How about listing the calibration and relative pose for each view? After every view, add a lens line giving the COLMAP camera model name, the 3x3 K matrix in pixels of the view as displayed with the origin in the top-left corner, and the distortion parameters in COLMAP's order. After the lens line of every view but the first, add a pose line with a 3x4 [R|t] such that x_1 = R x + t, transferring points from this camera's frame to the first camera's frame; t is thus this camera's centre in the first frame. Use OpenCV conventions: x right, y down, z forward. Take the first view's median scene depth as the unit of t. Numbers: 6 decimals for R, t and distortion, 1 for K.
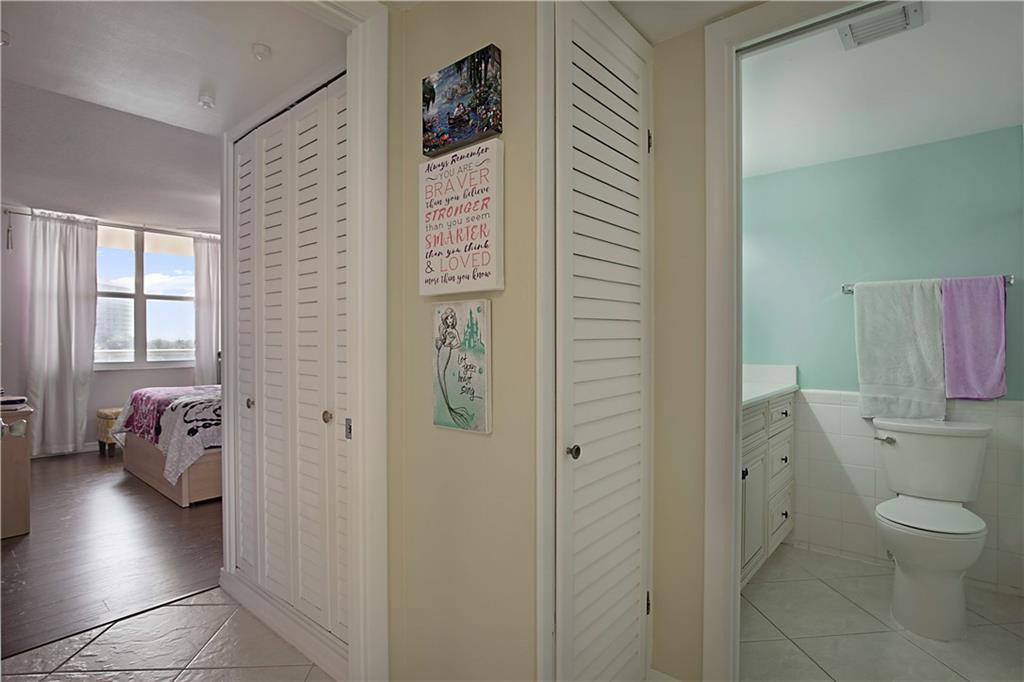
lens RADIAL K [[506.0, 0, 509.9], [0, 506.0, 340.9], [0, 0, 1]] dist [-0.021649, 0.003417]
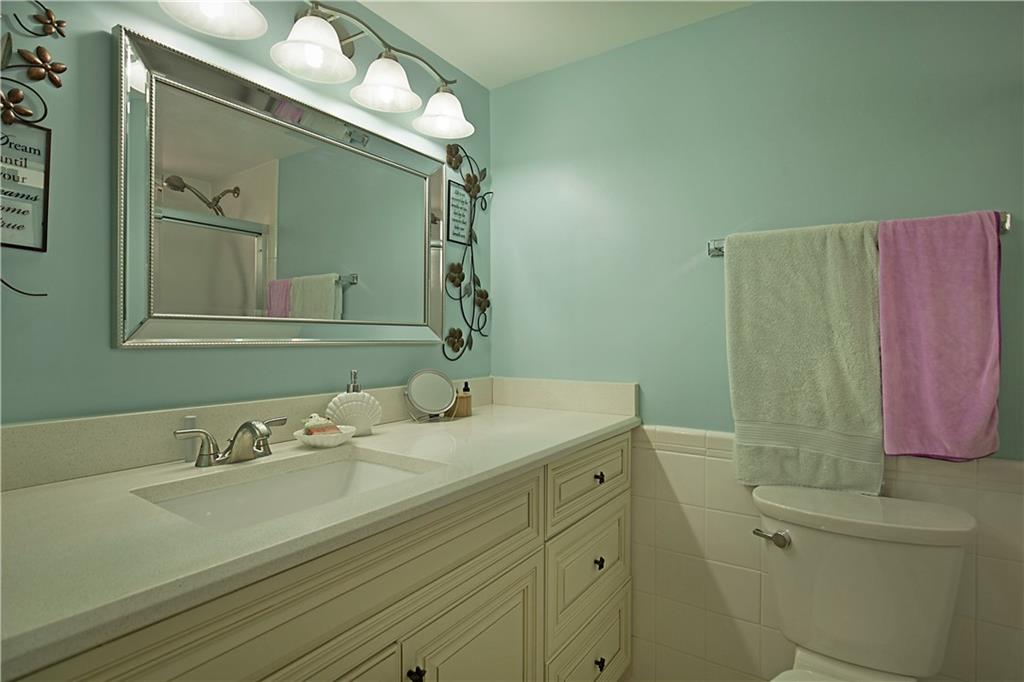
lens RADIAL K [[506.0, 0, 511.1], [0, 506.0, 340.5], [0, 0, 1]] dist [-0.021649, 0.003417]
pose [[0.993455, 0.003485, 0.114174, 0.427892], [-0.003949, 0.999985, 0.003838, -0.002055], [-0.114158, -0.004264, 0.993453, 0.525332]]
